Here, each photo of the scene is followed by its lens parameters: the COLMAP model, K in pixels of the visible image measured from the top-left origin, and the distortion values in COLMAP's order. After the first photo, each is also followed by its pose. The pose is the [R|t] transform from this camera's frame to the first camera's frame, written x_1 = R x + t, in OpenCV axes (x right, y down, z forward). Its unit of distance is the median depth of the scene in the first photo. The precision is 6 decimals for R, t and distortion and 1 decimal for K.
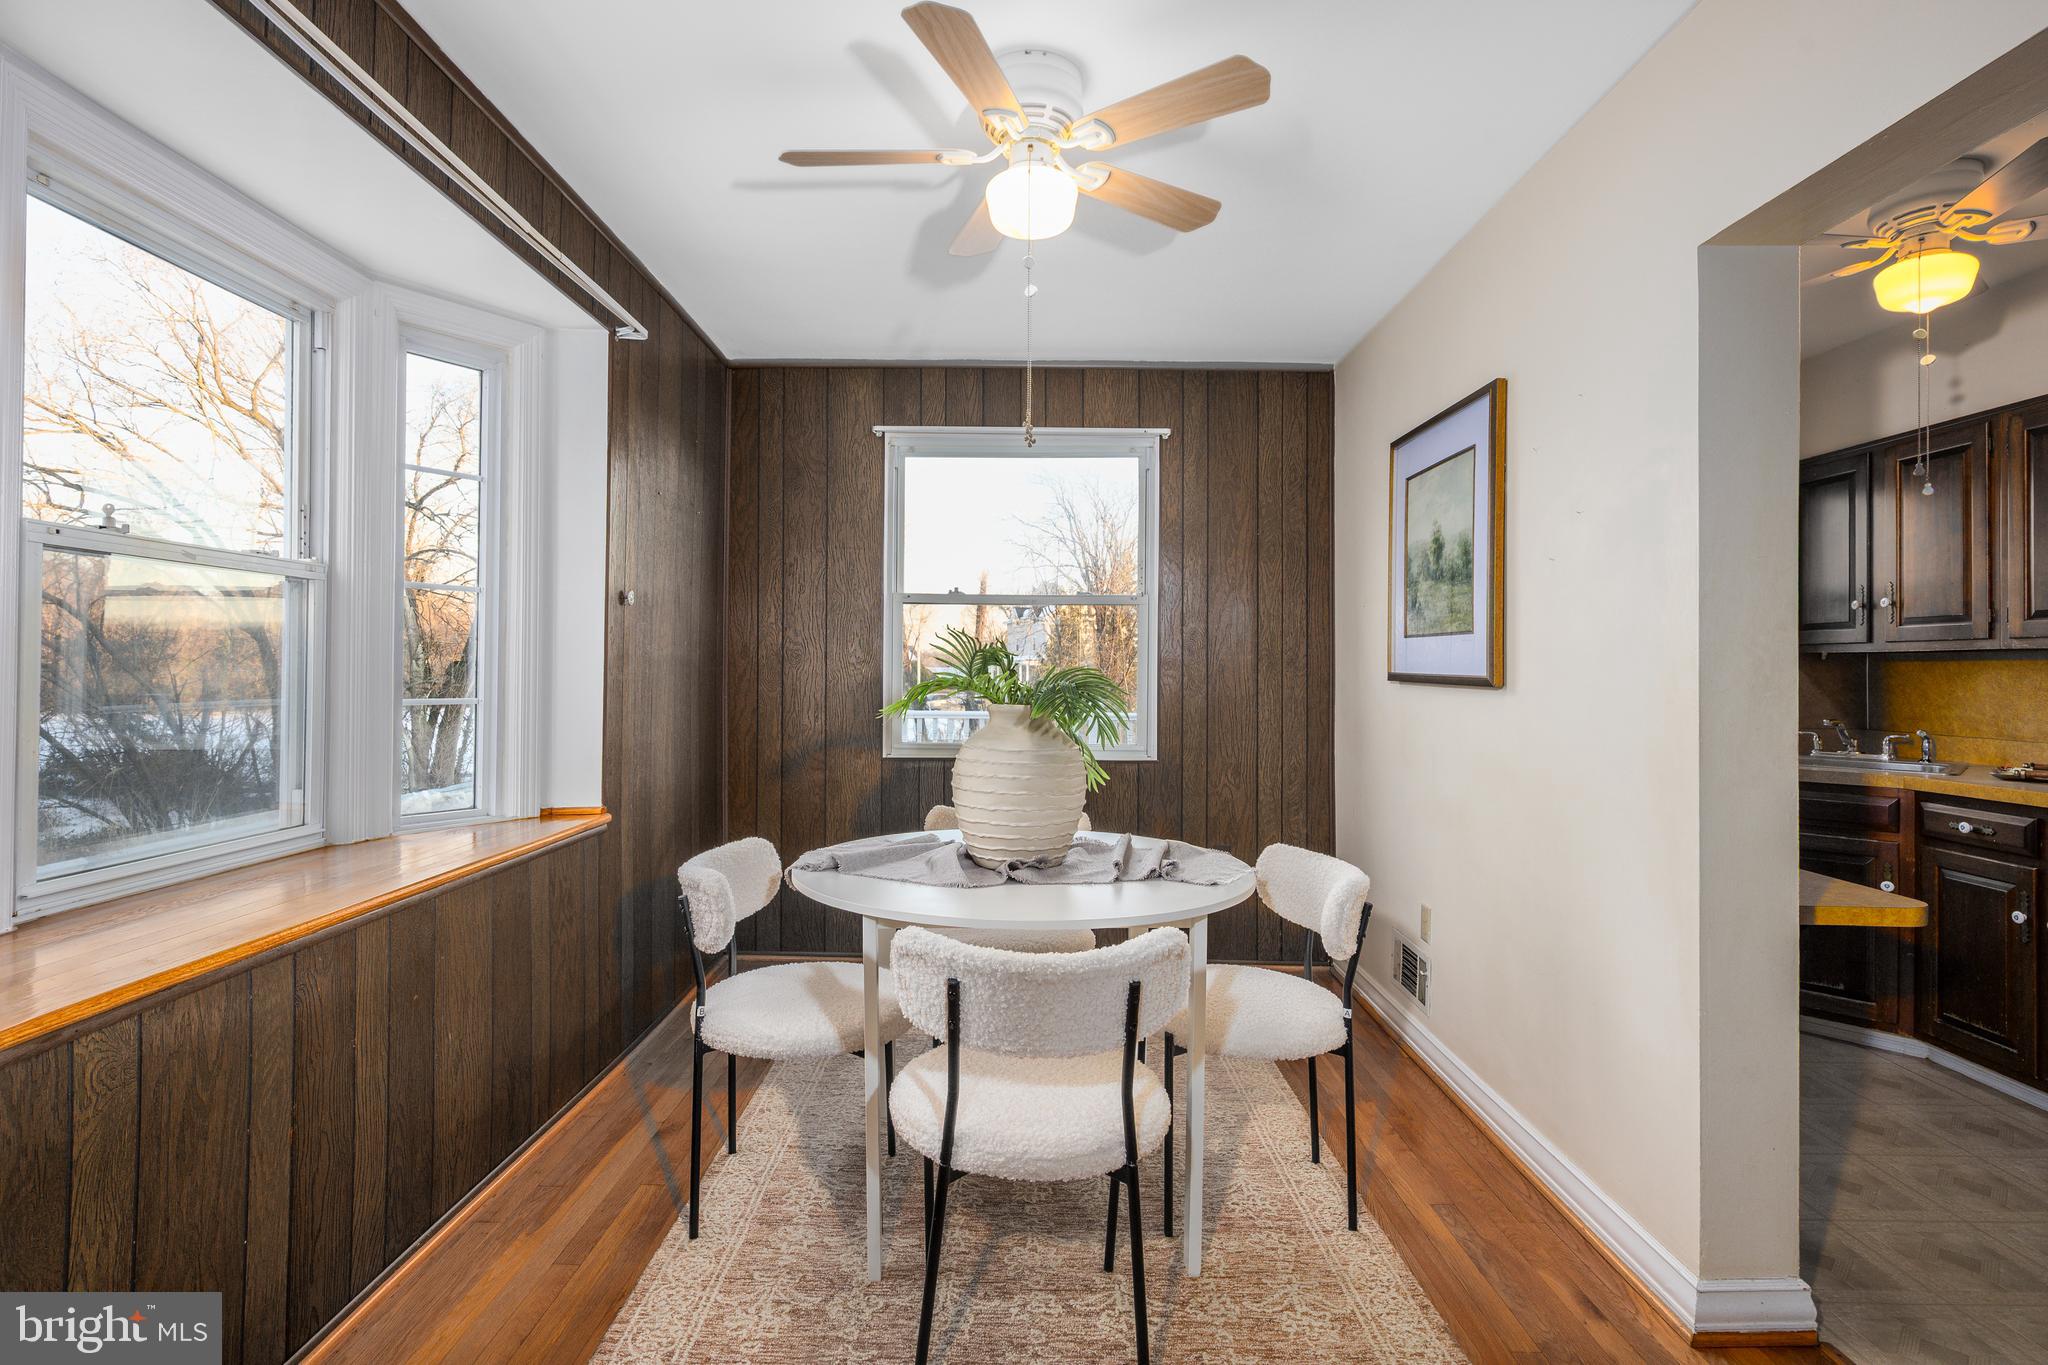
lens RADIAL K [[1032.9, 0, 1024.0], [0, 1032.9, 682.5], [0, 0, 1]] dist [0.008267, 0.001067]
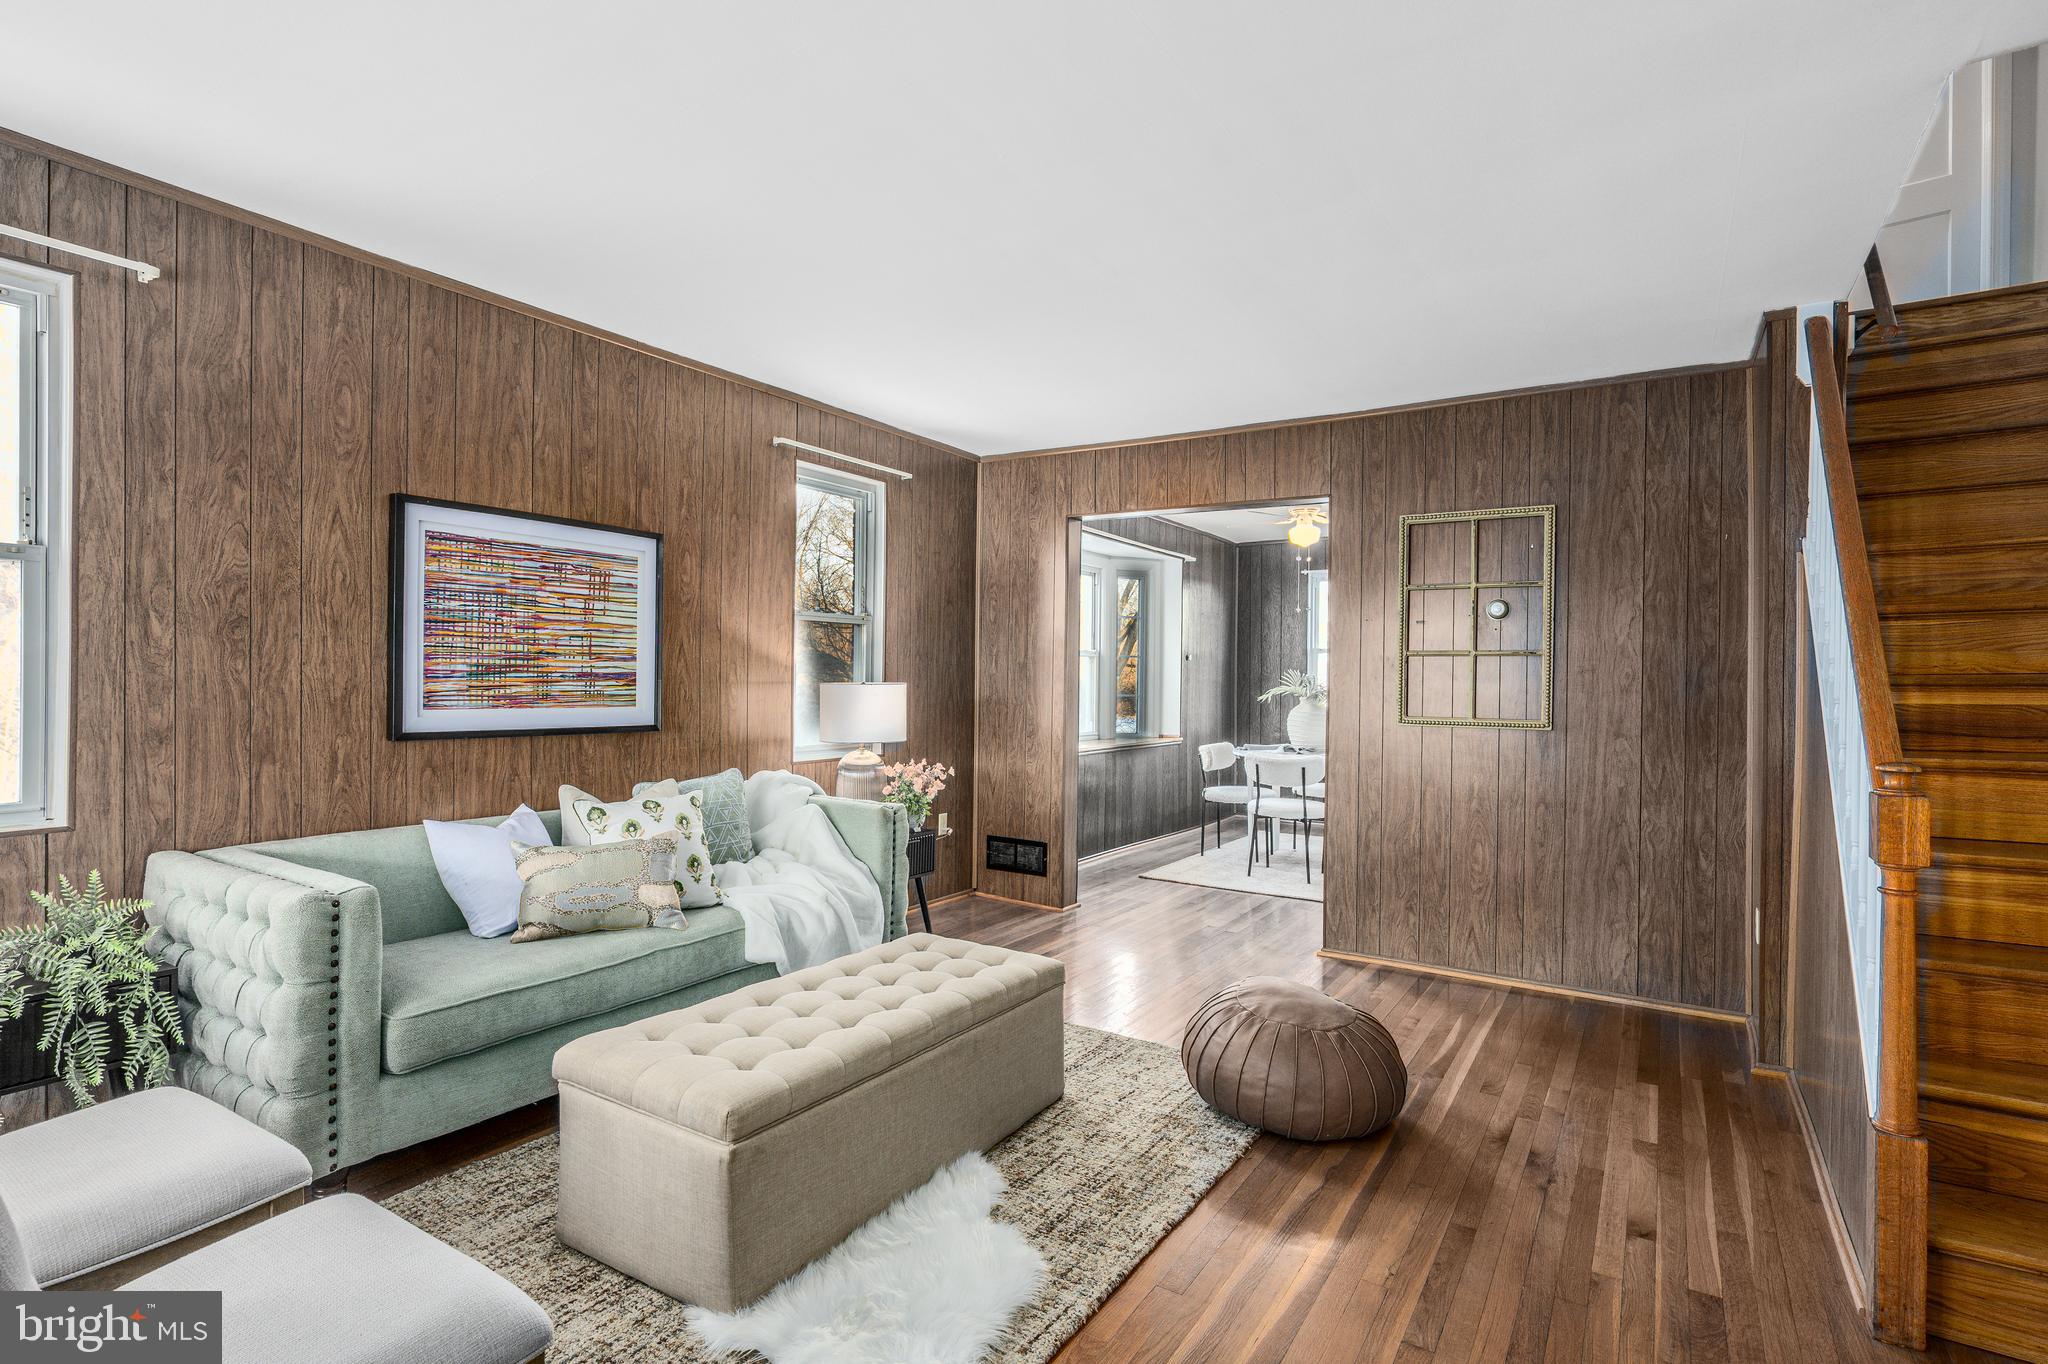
lens RADIAL K [[1010.2, 0, 1024.0], [0, 1010.2, 682.0], [0, 0, 1]] dist [-0.003296, 0.000198]
pose [[0.842588, 0.000625, -0.538558, 0.644864], [-0.009379, 0.999865, -0.013513, 0.019330], [0.538477, 0.016437, 0.842480, -1.386461]]
